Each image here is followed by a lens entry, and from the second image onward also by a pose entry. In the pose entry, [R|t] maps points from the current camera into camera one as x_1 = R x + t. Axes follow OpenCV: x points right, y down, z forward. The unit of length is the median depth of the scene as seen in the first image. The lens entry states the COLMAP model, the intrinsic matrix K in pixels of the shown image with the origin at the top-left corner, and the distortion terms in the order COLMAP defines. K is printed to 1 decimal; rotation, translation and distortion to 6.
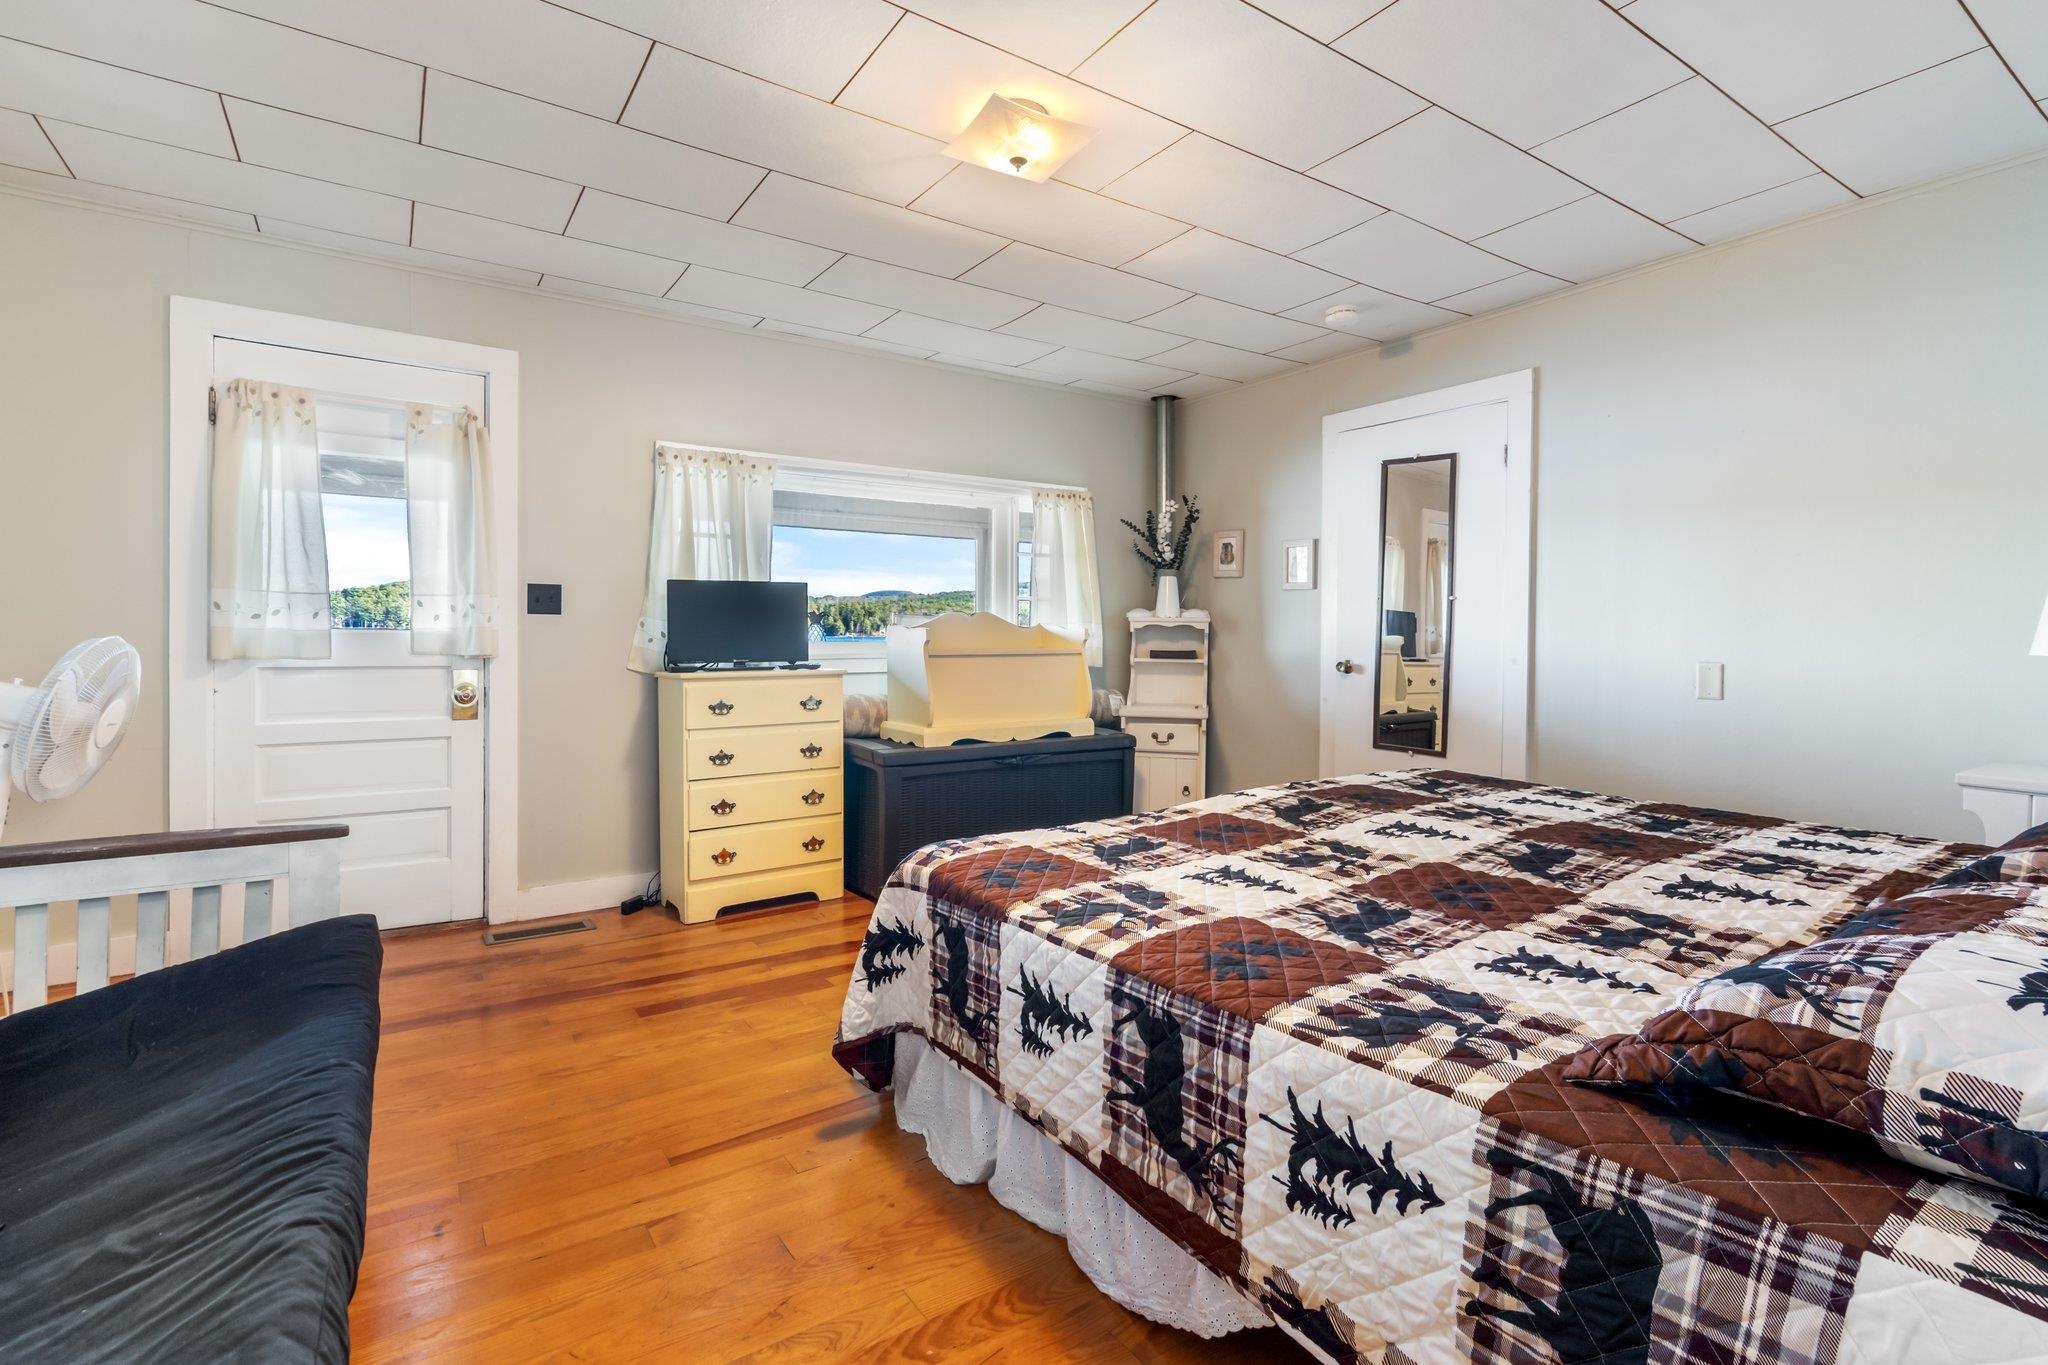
lens RADIAL K [[934.9, 0, 1024.0], [0, 934.9, 682.5], [0, 0, 1]] dist [-0.000112, 0.000045]
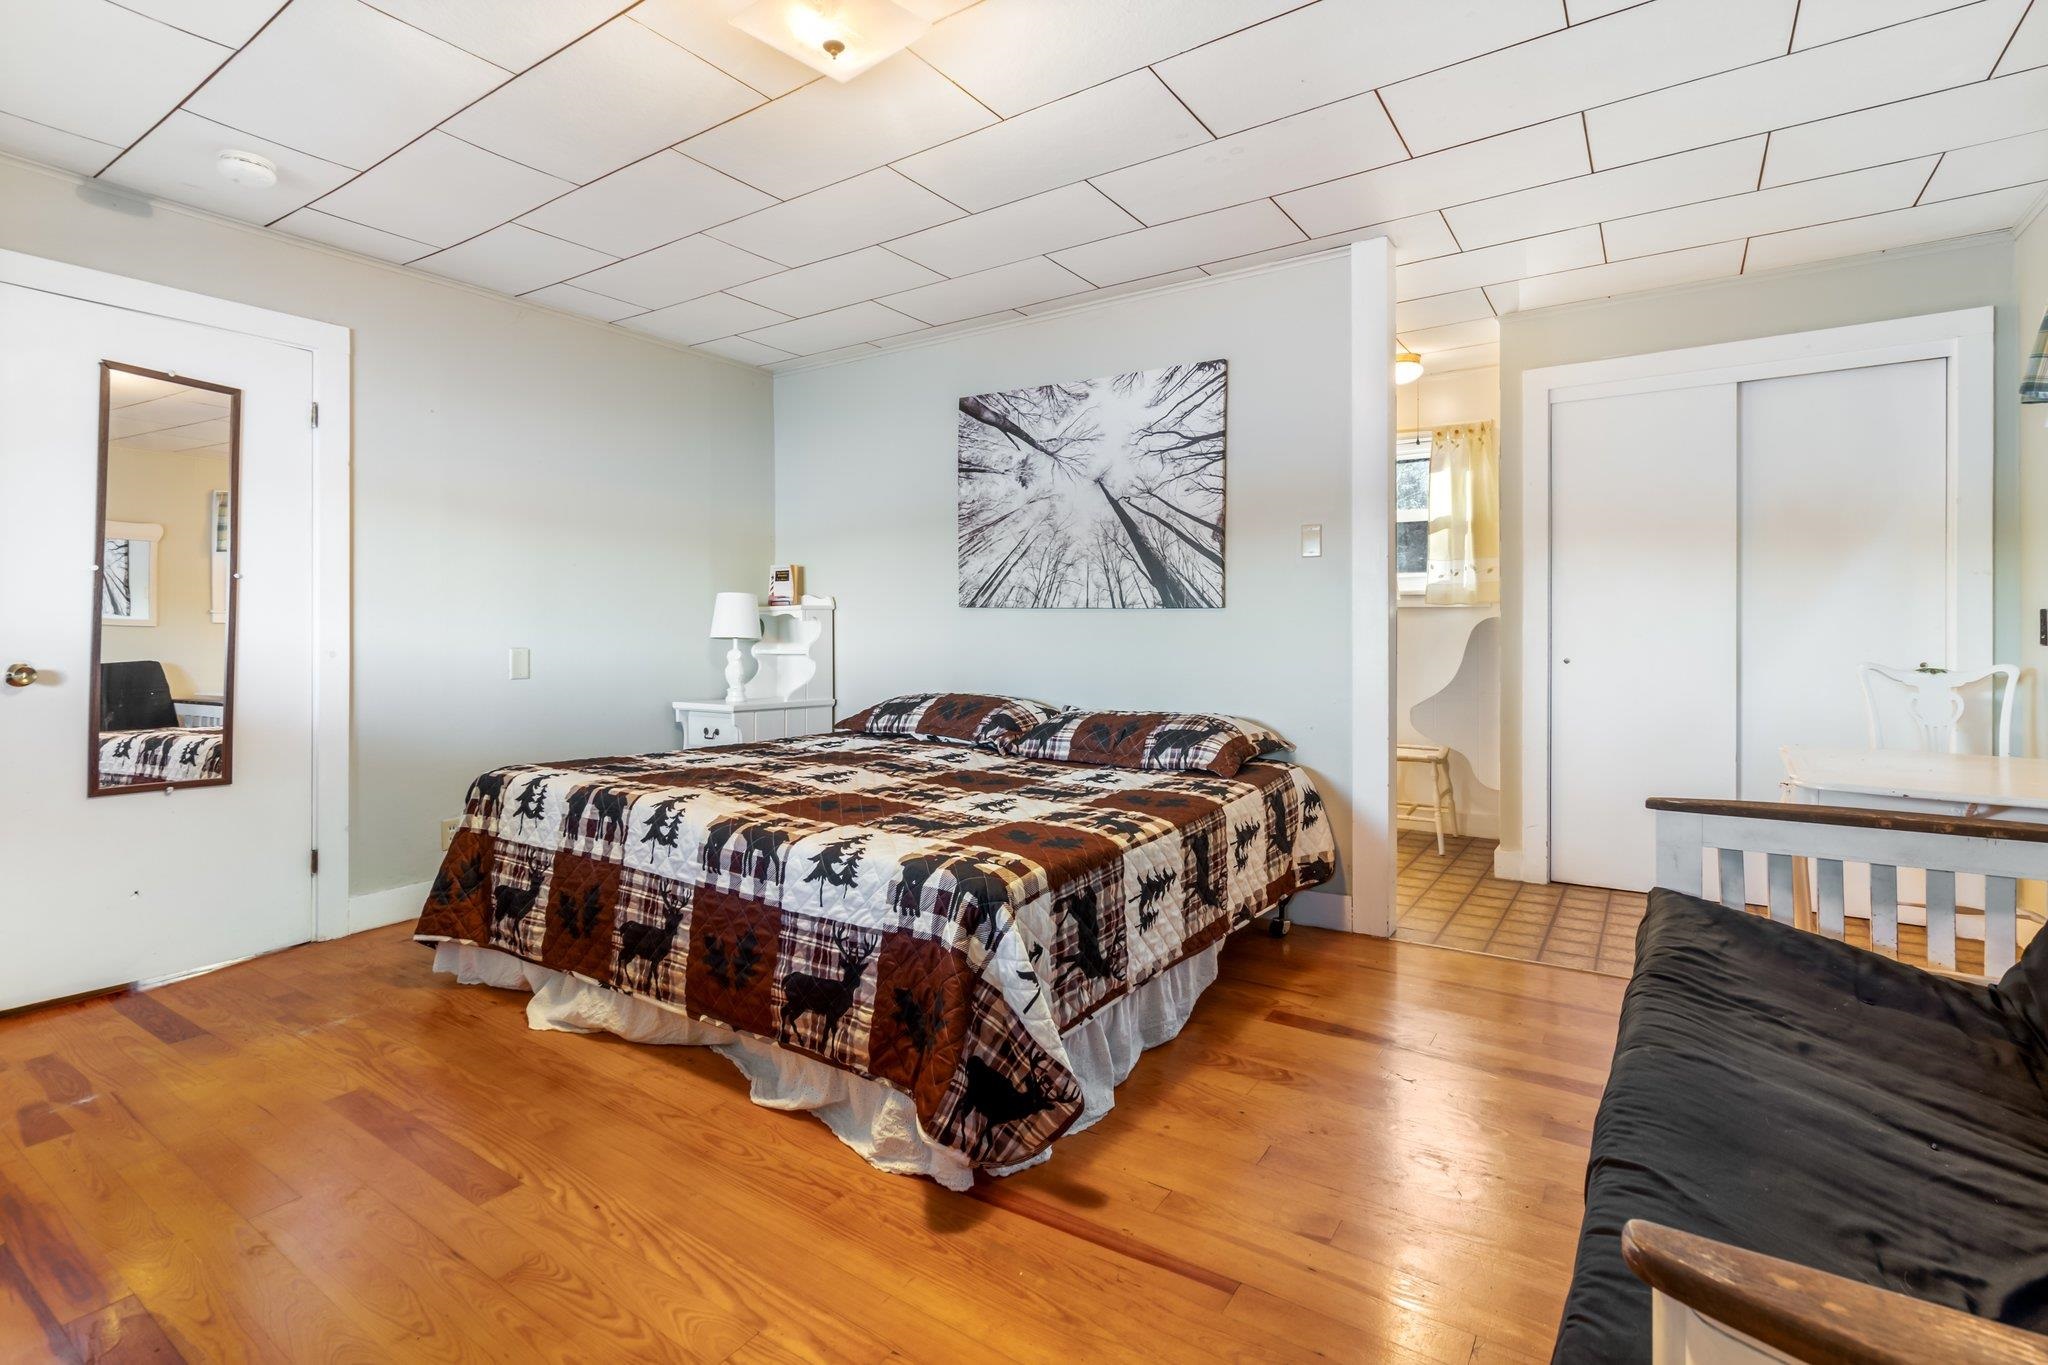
lens RADIAL K [[967.8, 0, 1028.2], [0, 967.8, 627.0], [0, 0, 1]] dist [-0.001480, 0.000009]
pose [[-0.368363, -0.000298, 0.929682, -1.135544], [0.041171, 0.999014, 0.016633, -0.076267], [-0.928770, 0.044403, -0.367988, 1.505759]]
